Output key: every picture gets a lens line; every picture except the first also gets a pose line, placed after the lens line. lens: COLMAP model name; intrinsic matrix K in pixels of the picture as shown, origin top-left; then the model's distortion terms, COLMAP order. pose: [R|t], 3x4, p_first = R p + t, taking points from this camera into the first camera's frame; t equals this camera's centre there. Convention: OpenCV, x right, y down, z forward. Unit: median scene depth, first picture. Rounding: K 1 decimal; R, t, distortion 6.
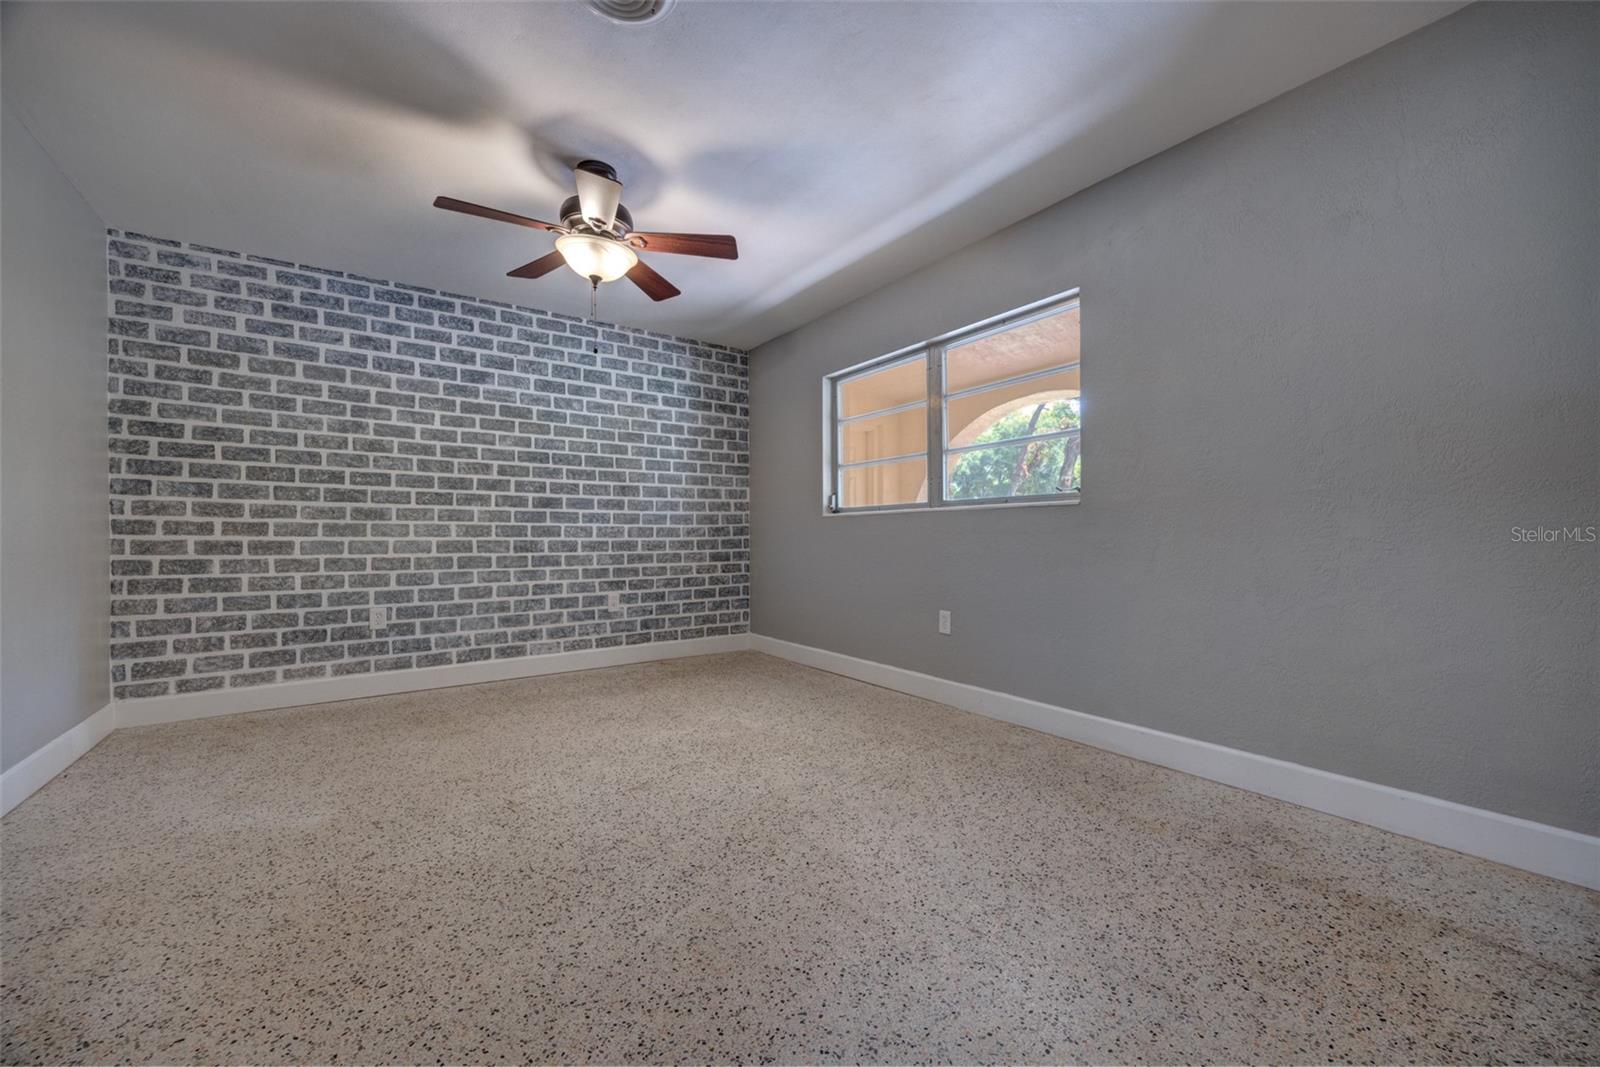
lens RADIAL K [[622.1, 0, 850.4], [0, 622.1, 533.3], [0, 0, 1]] dist [-0.000799, -0.000041]
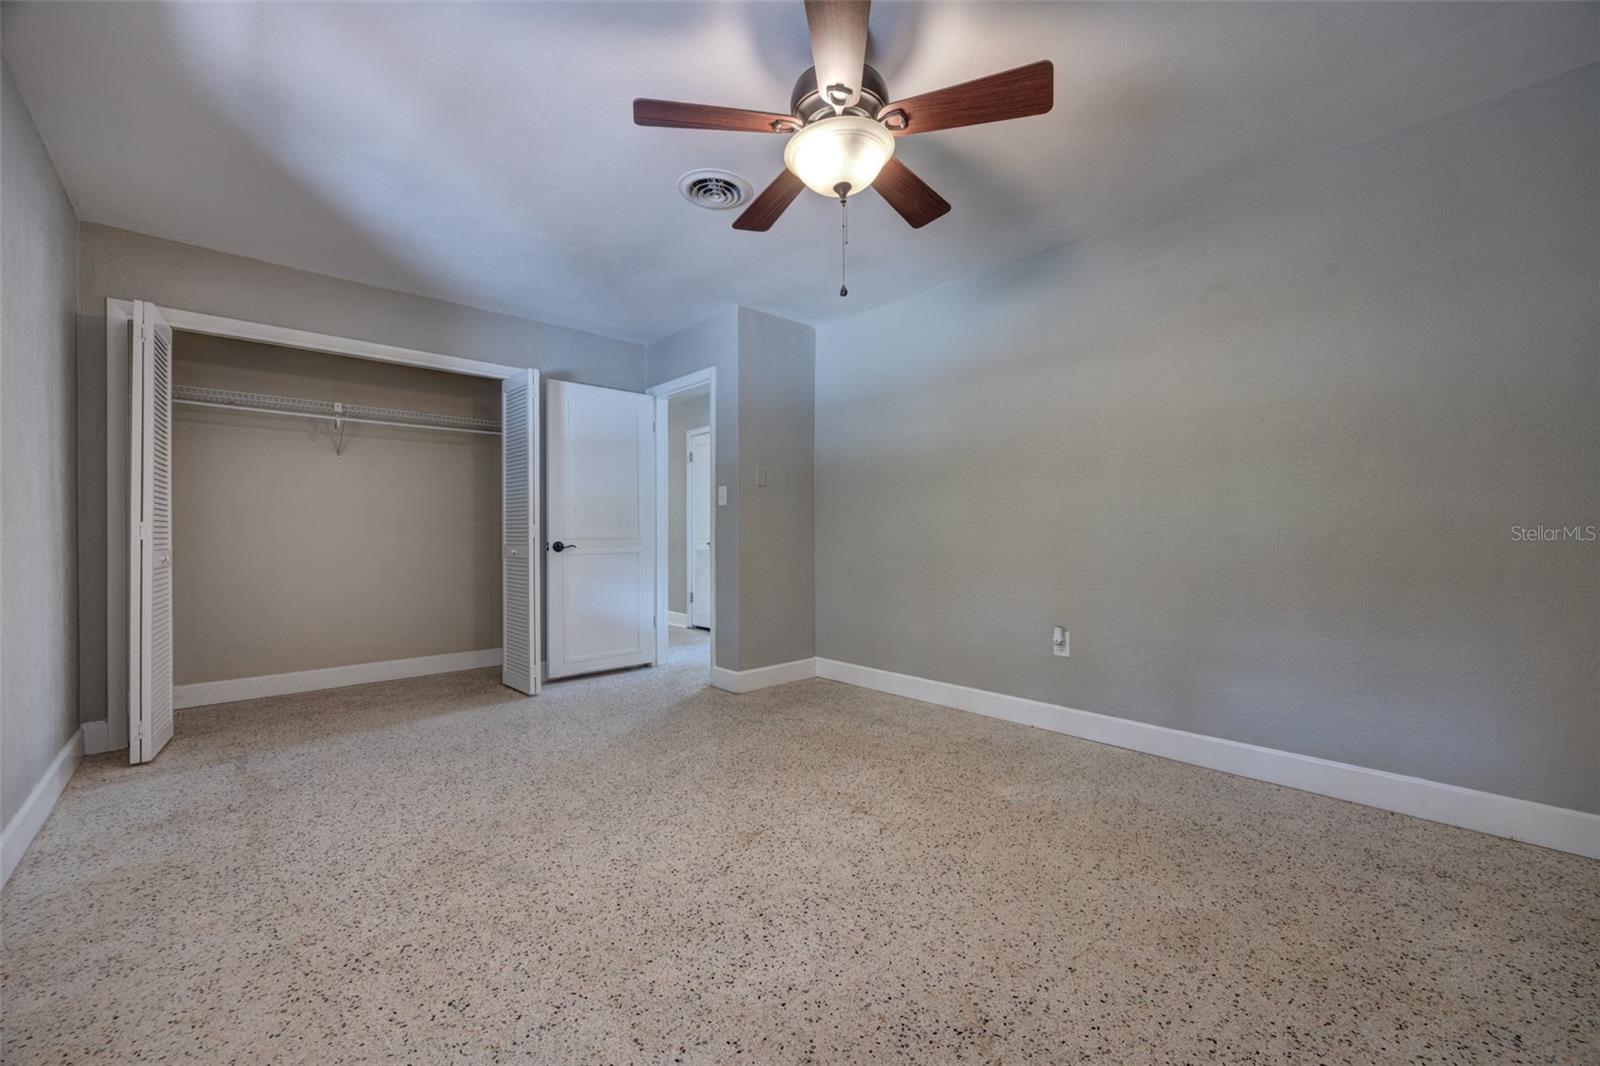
lens RADIAL K [[608.2, 0, 796.2], [0, 608.2, 538.4], [0, 0, 1]] dist [-0.001081, -0.000204]
pose [[-0.997873, 0.008295, -0.064659, -0.373022], [0.008251, 0.999966, 0.000943, -0.022639], [0.064664, 0.000408, -0.997907, 2.007919]]
